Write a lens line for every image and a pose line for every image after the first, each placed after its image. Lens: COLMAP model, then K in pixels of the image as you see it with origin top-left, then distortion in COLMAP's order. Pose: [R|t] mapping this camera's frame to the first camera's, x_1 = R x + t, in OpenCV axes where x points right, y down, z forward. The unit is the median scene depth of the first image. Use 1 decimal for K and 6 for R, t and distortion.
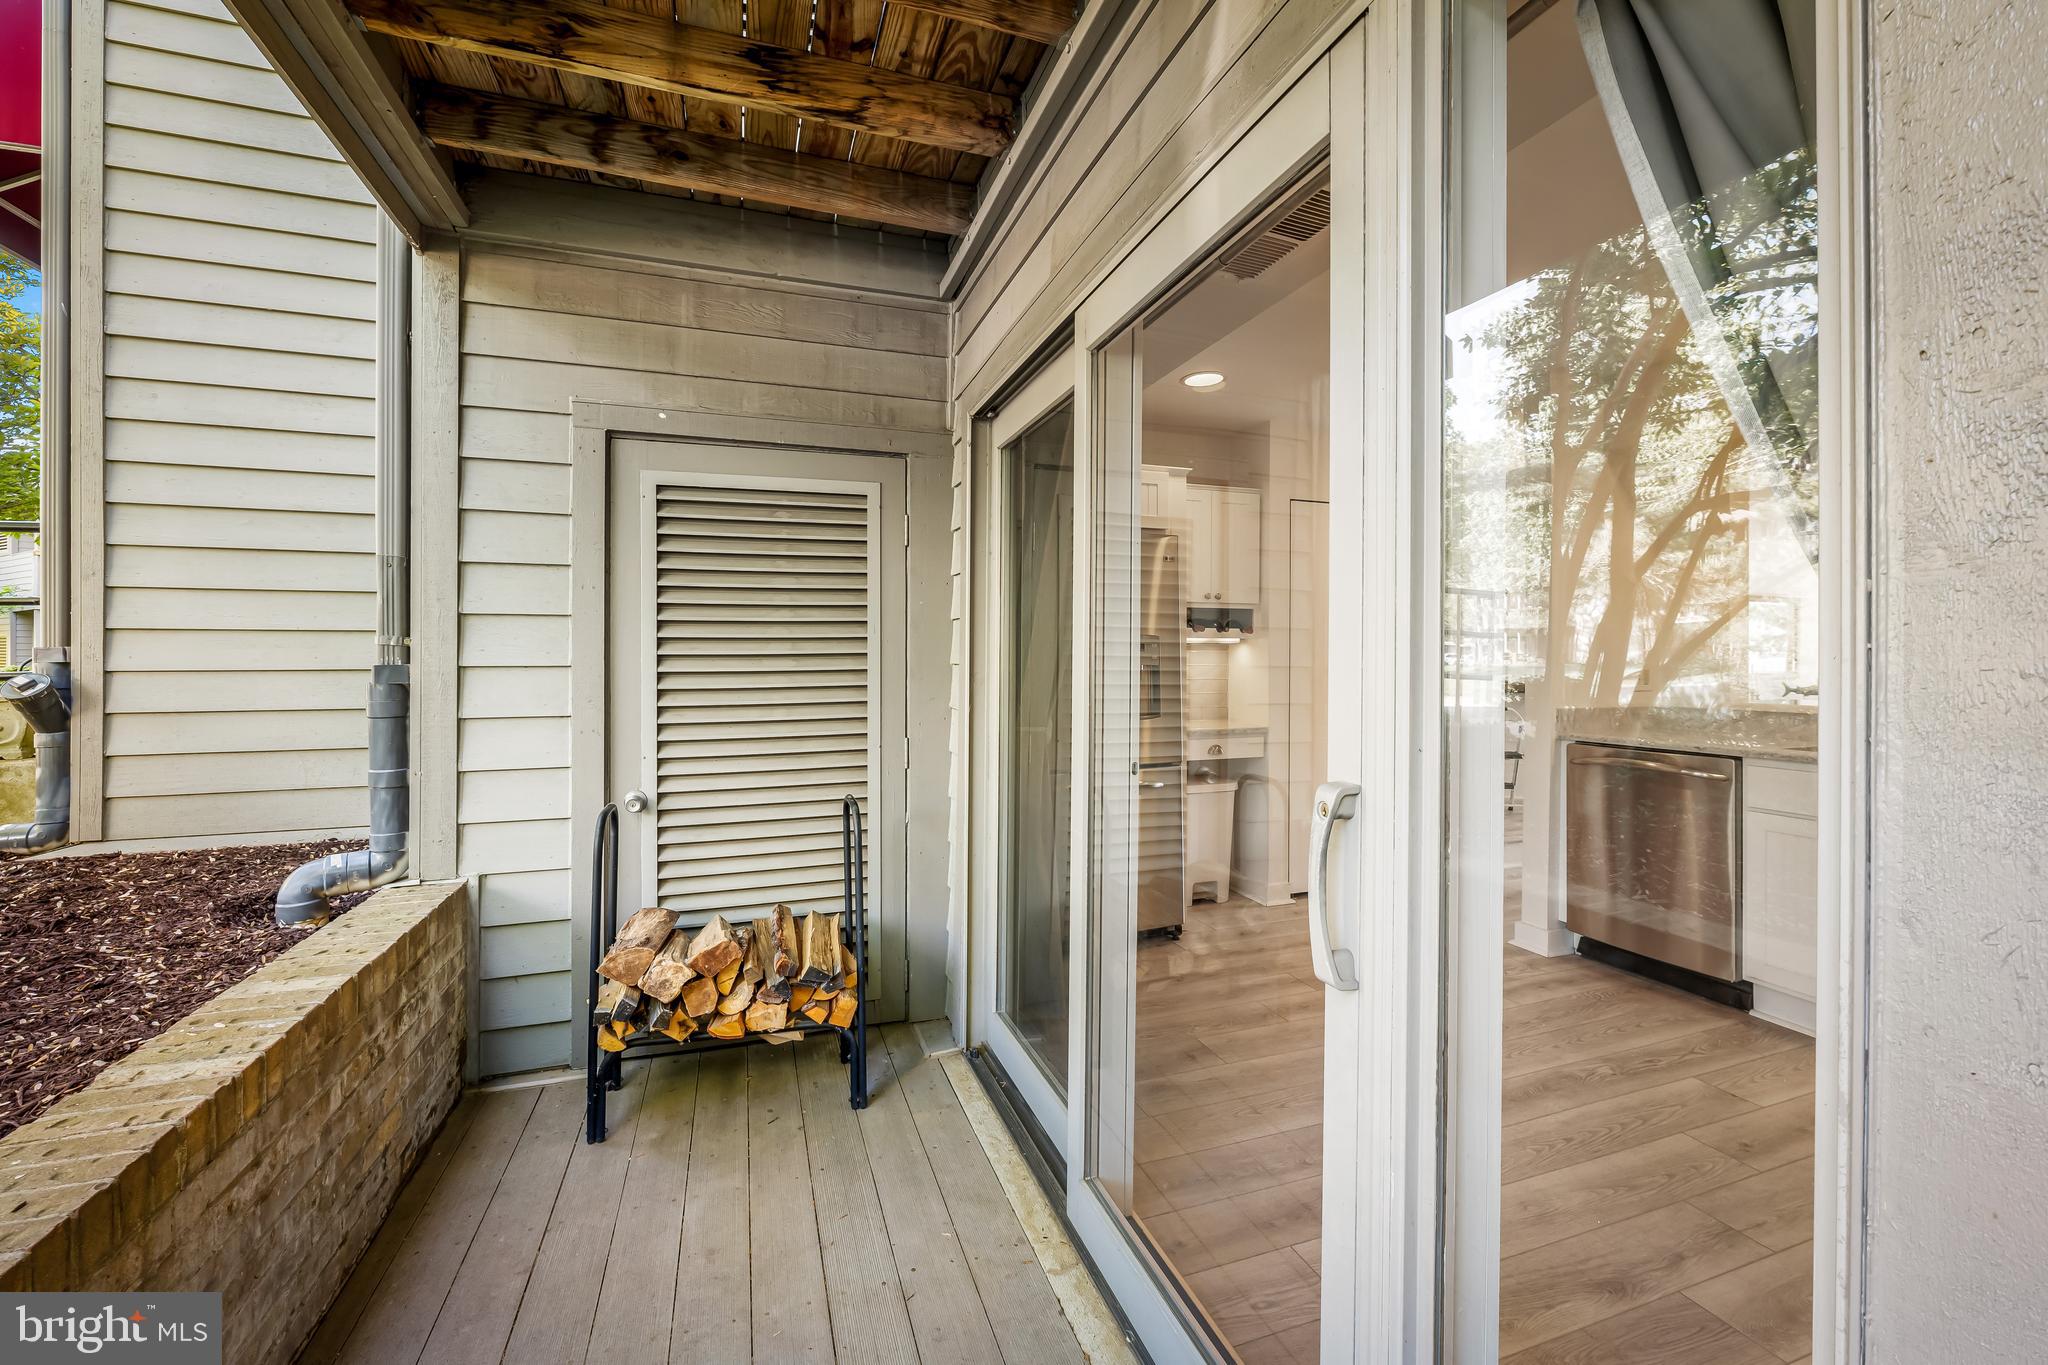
lens RADIAL K [[831.2, 0, 1025.8], [0, 831.2, 671.4], [0, 0, 1]] dist [-0.002761, 0.000371]
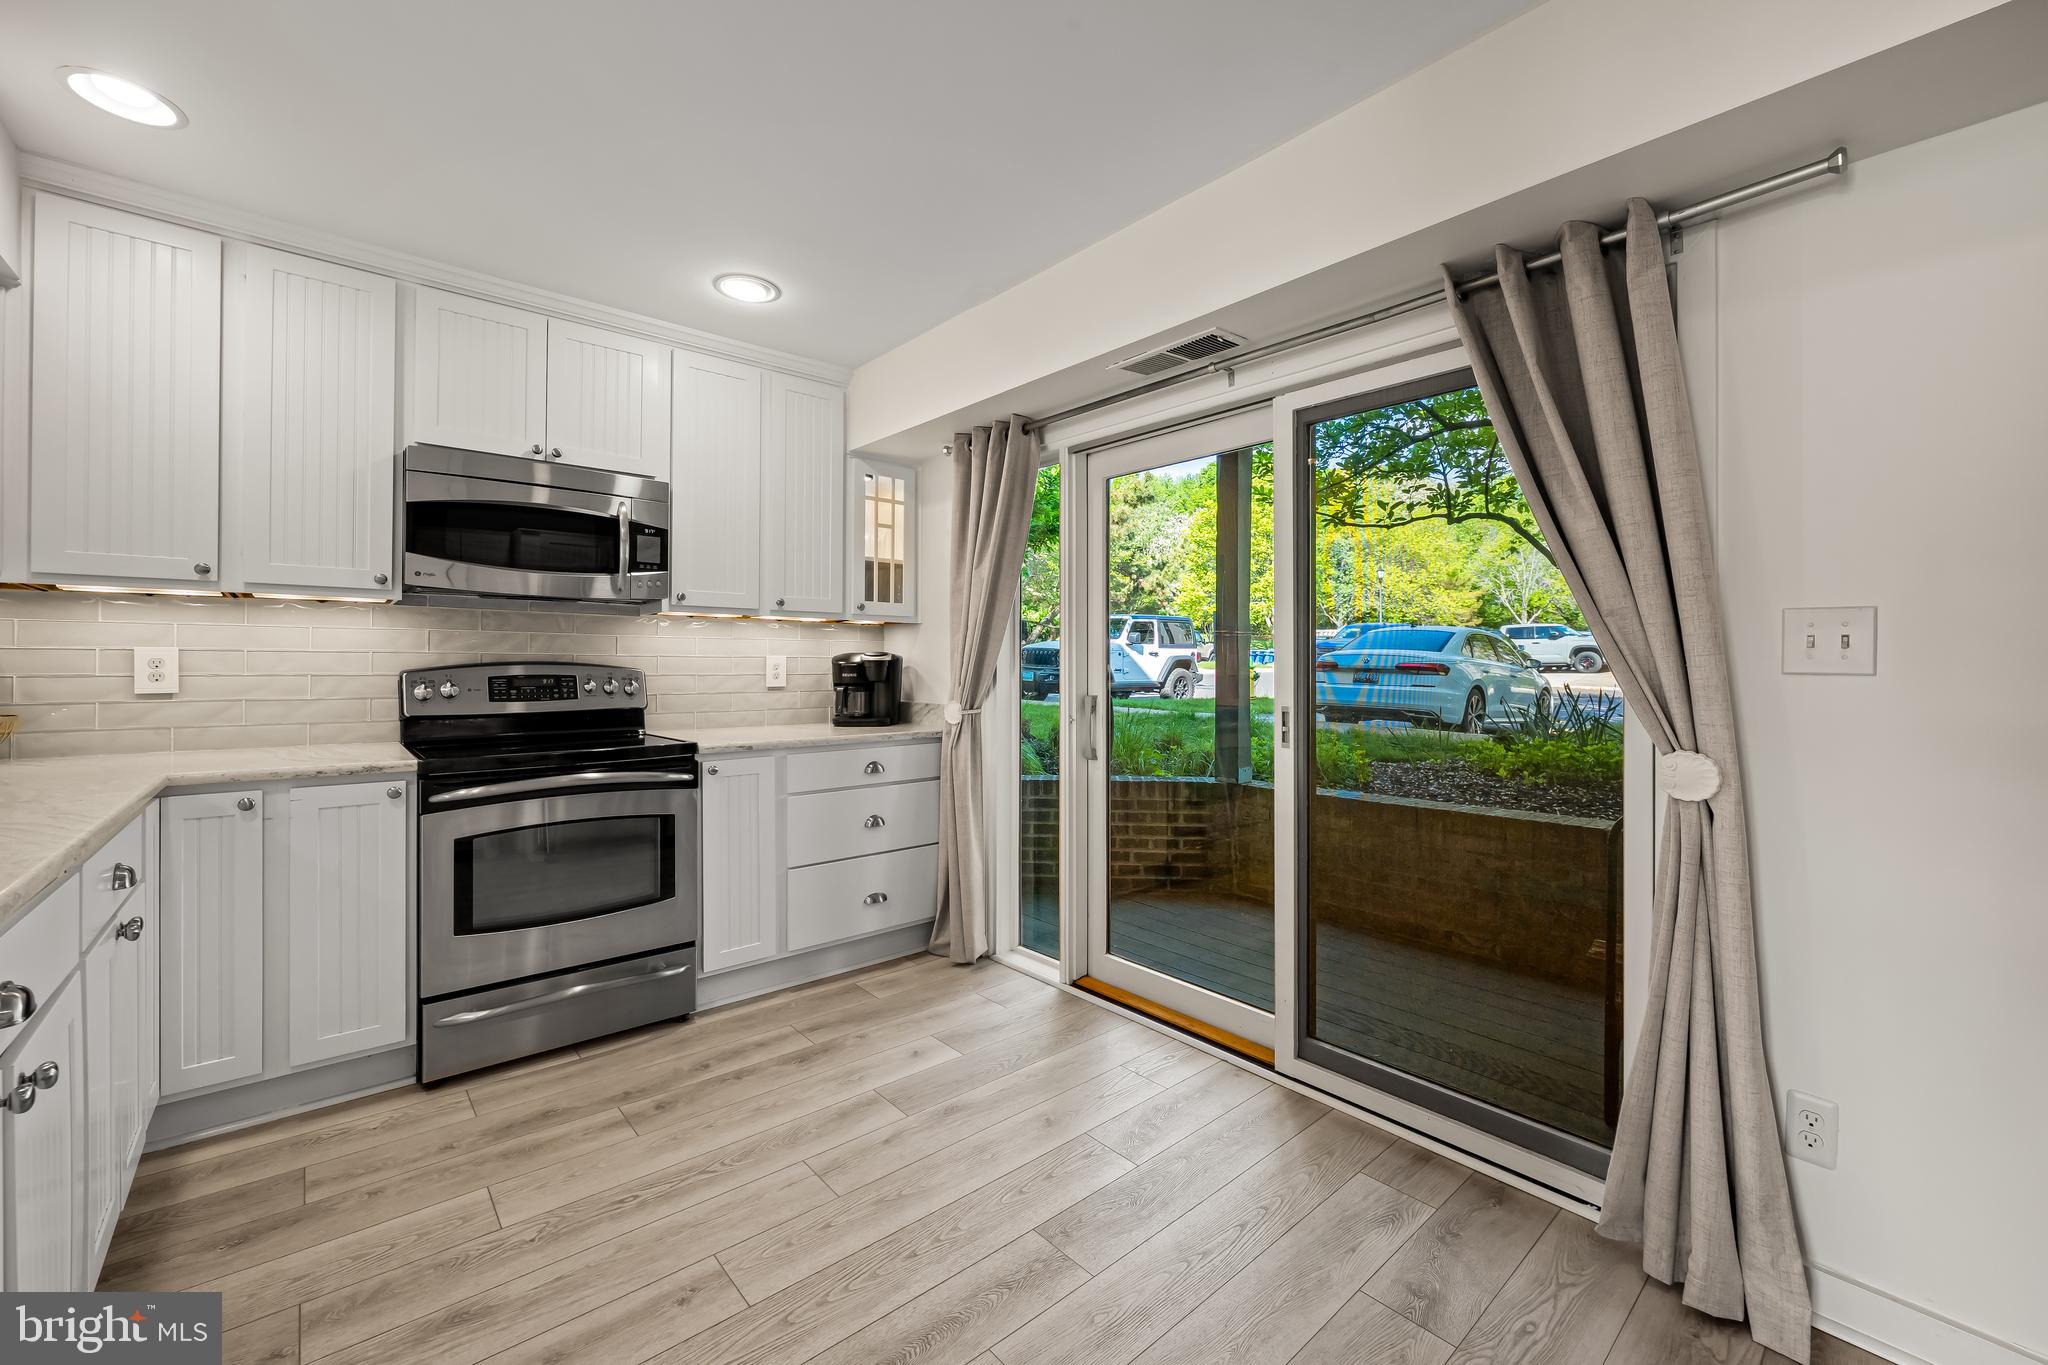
lens RADIAL K [[824.4, 0, 1022.1], [0, 824.4, 657.3], [0, 0, 1]] dist [-0.005447, 0.000000]
pose [[-0.930399, -0.004328, -0.366522, 0.542684], [-0.006773, 0.999963, 0.005387, -0.007558], [0.366485, 0.007494, -0.930394, 1.134080]]
